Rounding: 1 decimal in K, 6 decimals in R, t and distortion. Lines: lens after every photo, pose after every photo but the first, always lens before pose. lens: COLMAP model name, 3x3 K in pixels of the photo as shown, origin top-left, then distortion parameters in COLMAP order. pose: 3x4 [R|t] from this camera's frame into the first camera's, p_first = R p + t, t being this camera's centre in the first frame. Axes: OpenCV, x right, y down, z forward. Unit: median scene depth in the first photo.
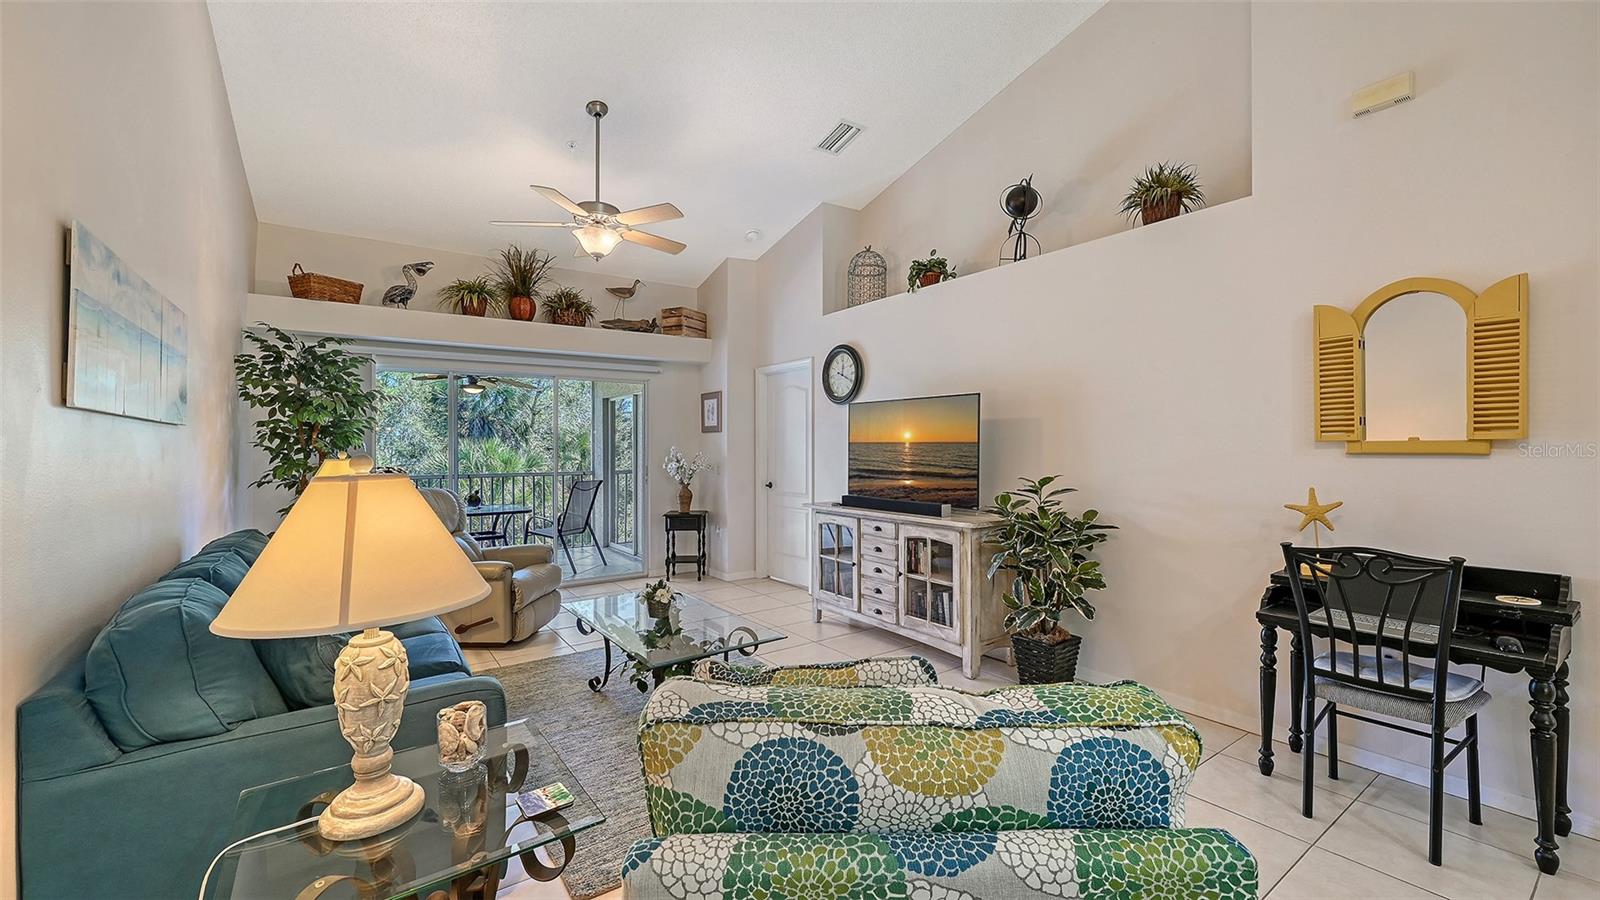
lens RADIAL K [[637.6, 0, 785.9], [0, 637.6, 434.8], [0, 0, 1]] dist [0.013184, 0.000274]
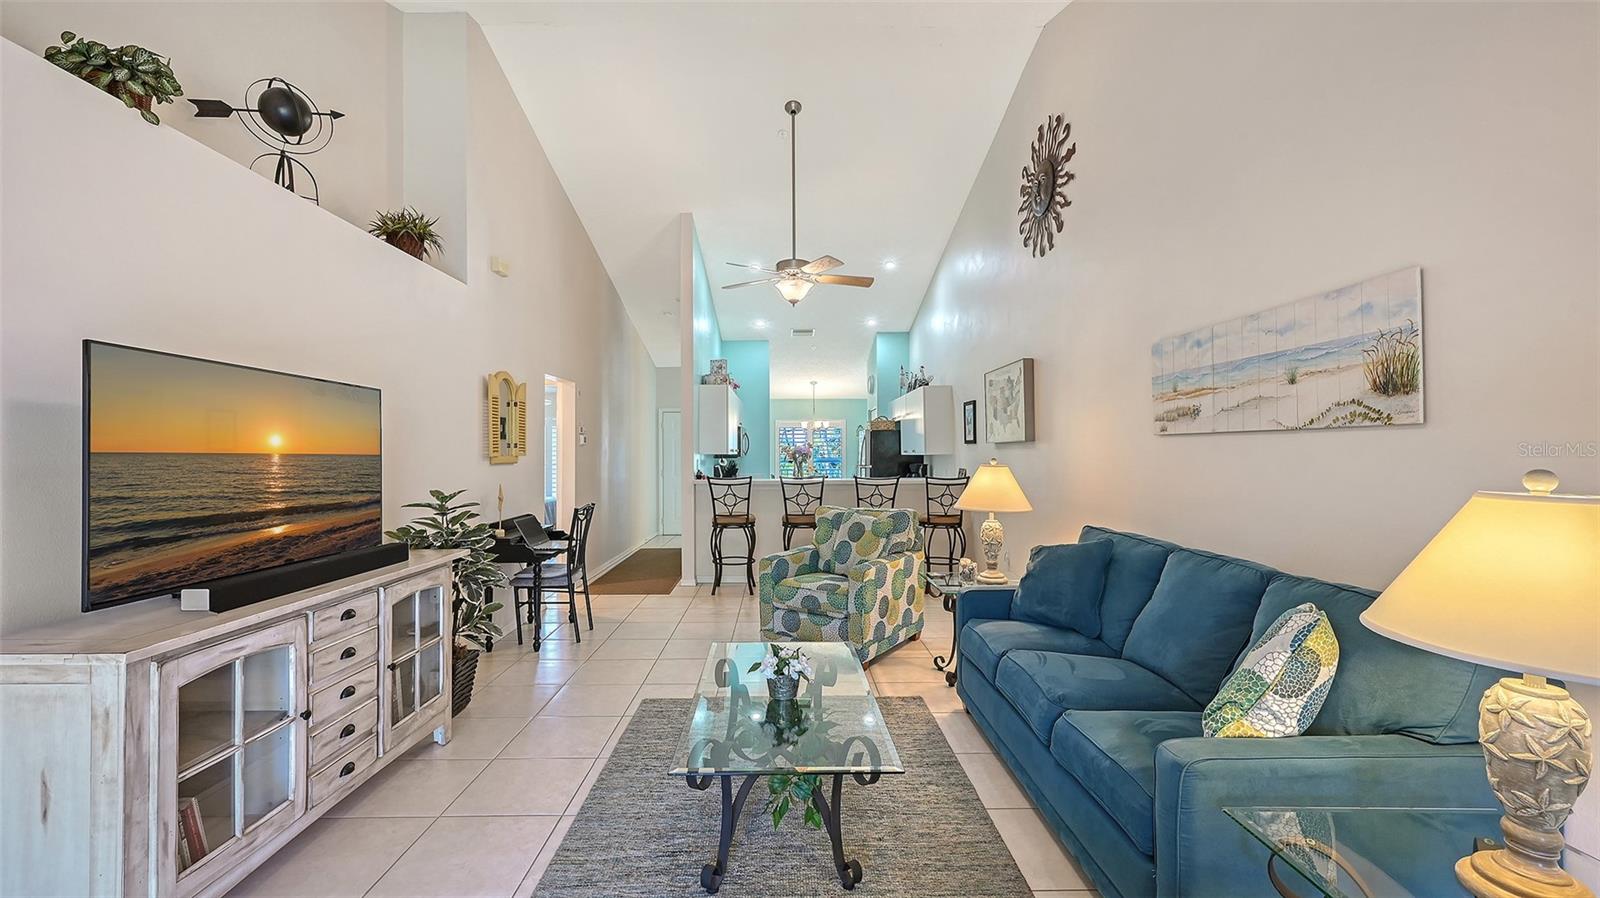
lens RADIAL K [[697.1, 0, 805.0], [0, 697.1, 439.1], [0, 0, 1]] dist [-0.000351, -0.000091]
pose [[-0.847522, 0.019594, 0.530399, -0.427746], [-0.001677, 0.999215, -0.039592, 0.018882], [-0.530758, -0.034445, -0.846823, 1.114953]]
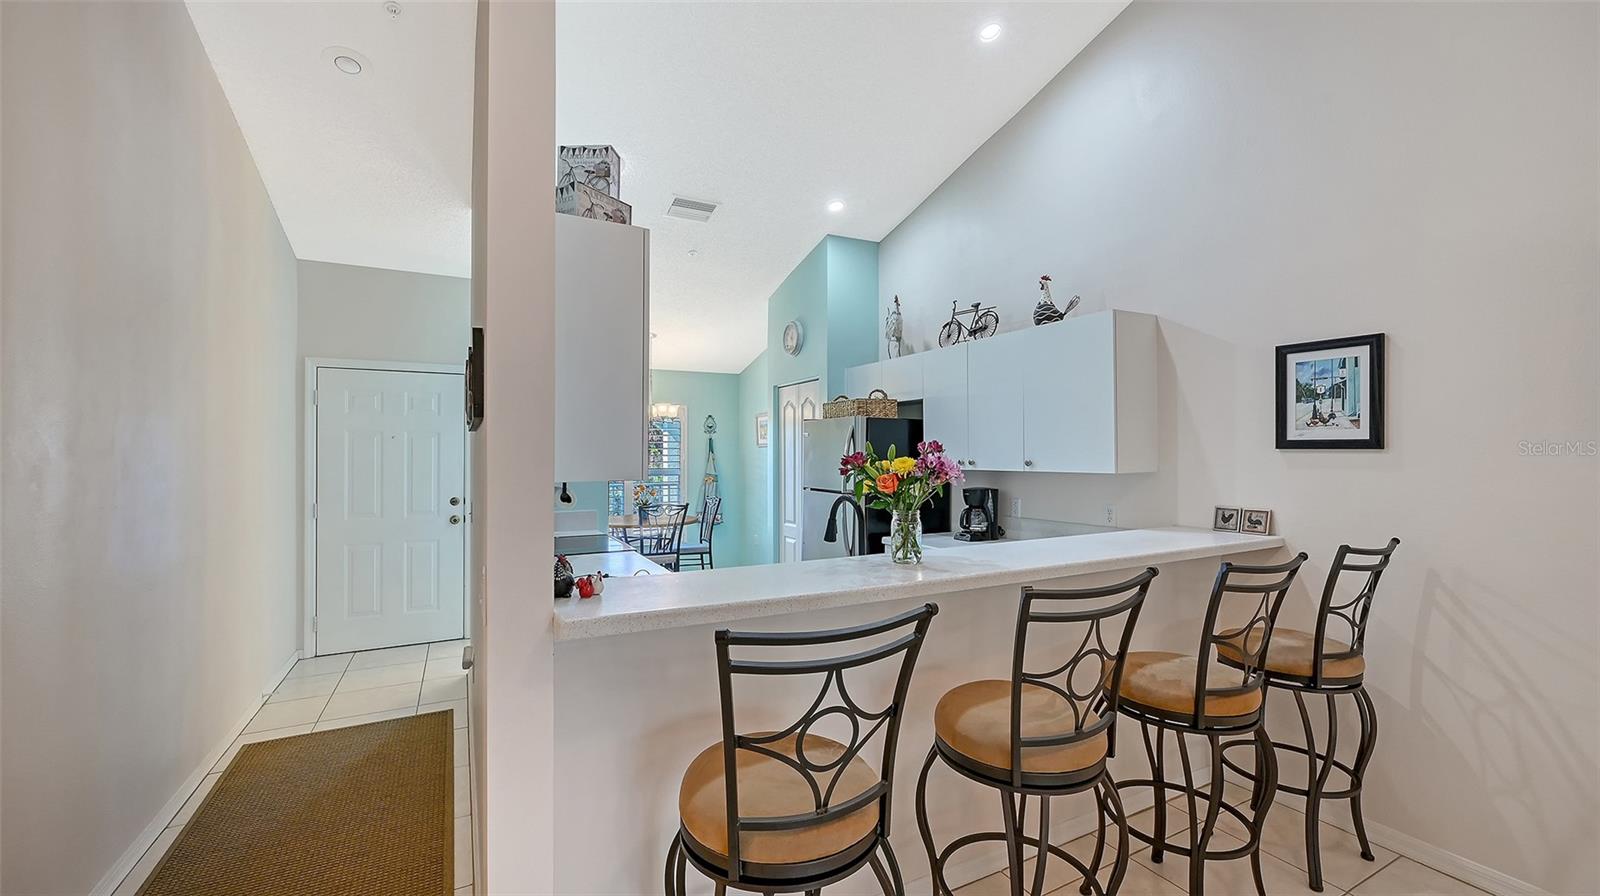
lens RADIAL K [[649.2, 0, 808.1], [0, 649.2, 460.6], [0, 0, 1]] dist [0.000122, -0.000274]
pose [[-0.995484, 0.001930, 0.094910, 0.353153], [0.000843, 0.999934, -0.011492, -0.012781], [-0.094926, -0.011360, -0.995420, 0.325015]]
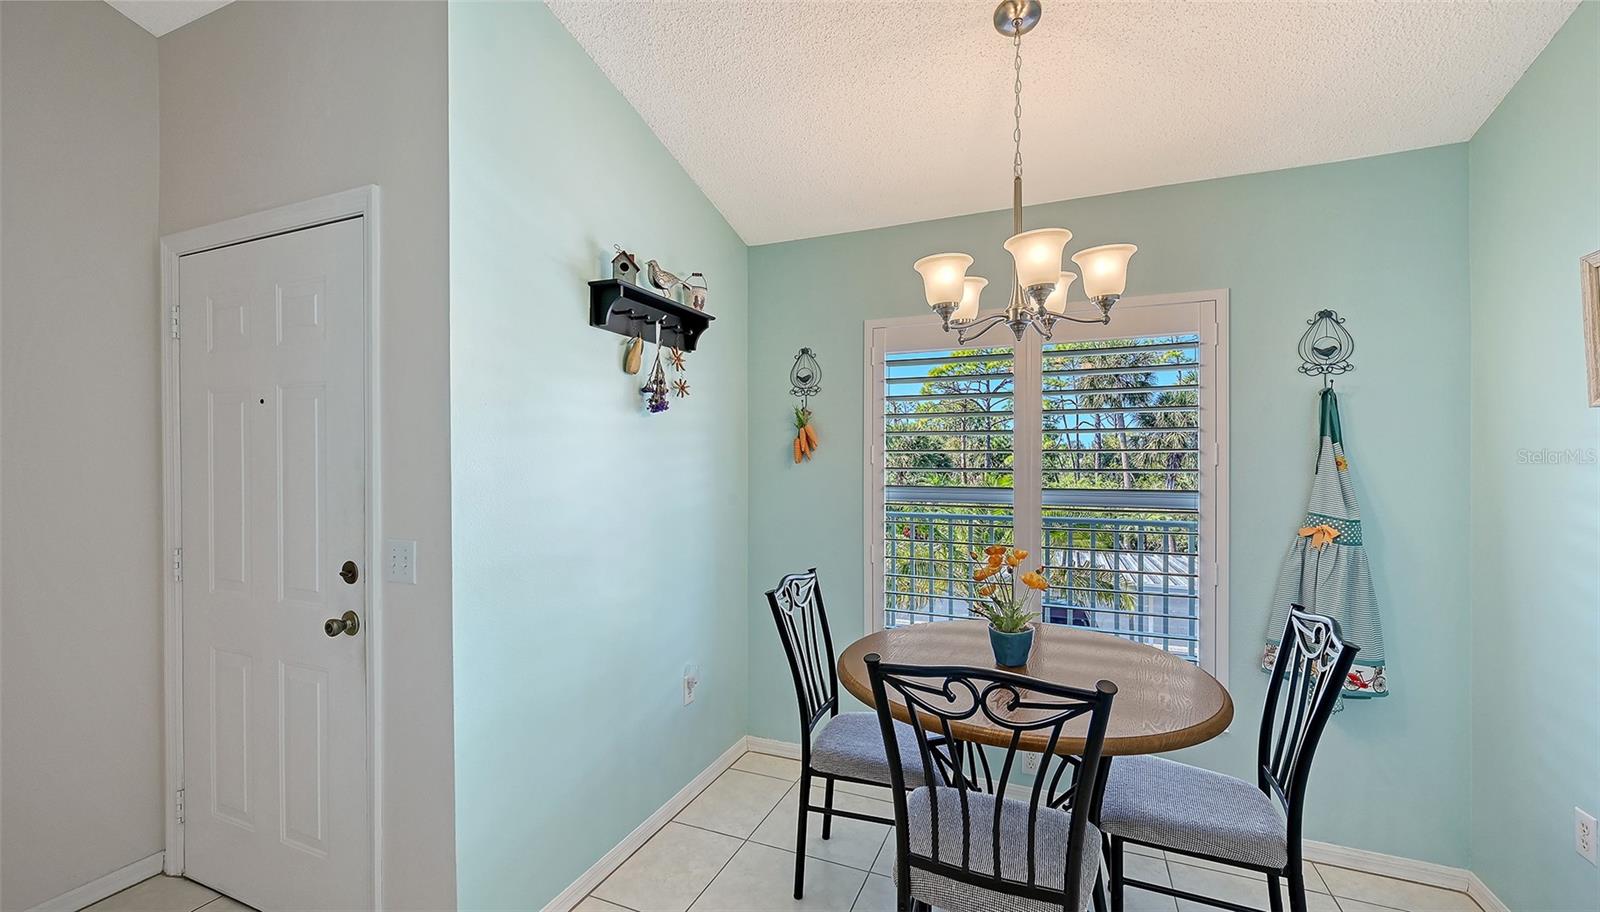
lens RADIAL K [[646.4, 0, 796.5], [0, 646.4, 461.6], [0, 0, 1]] dist [-0.001470, -0.000138]
pose [[-0.543446, -0.003091, 0.839439, 0.541968], [-0.018462, 0.999795, -0.008270, -0.024454], [-0.839241, -0.019992, -0.543392, -0.573026]]
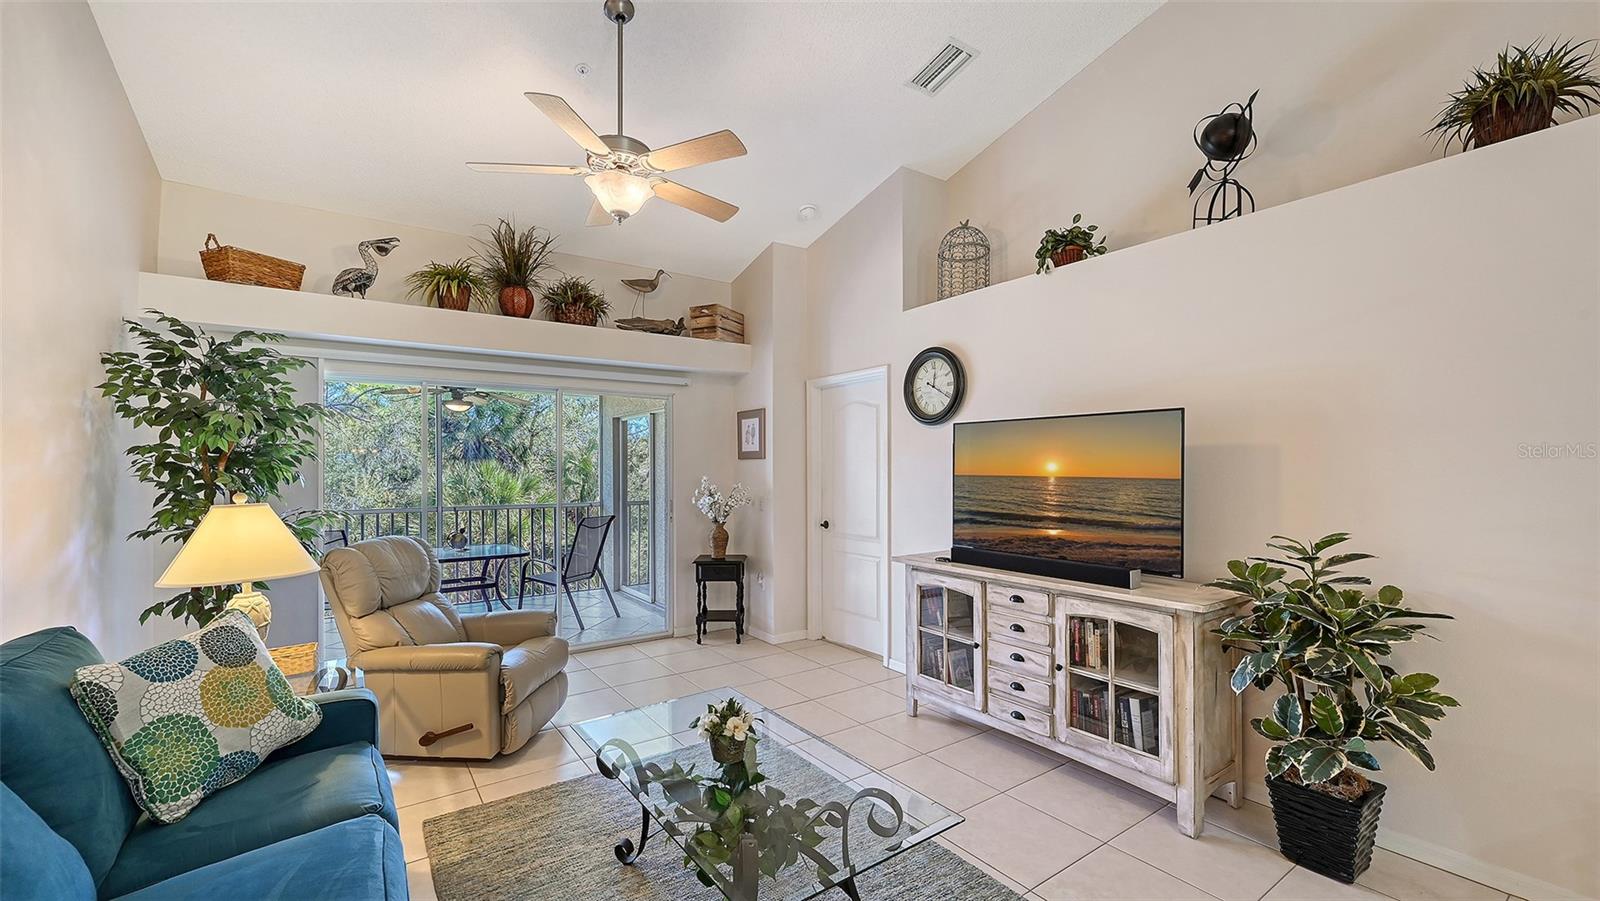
lens RADIAL K [[642.4, 0, 799.0], [0, 642.4, 460.0], [0, 0, 1]] dist [0.000455, -0.000405]
pose [[0.999863, 0.000883, 0.016500, -0.095298], [-0.000972, 0.999985, 0.005346, -0.009669], [-0.016495, -0.005361, 0.999850, 0.248488]]
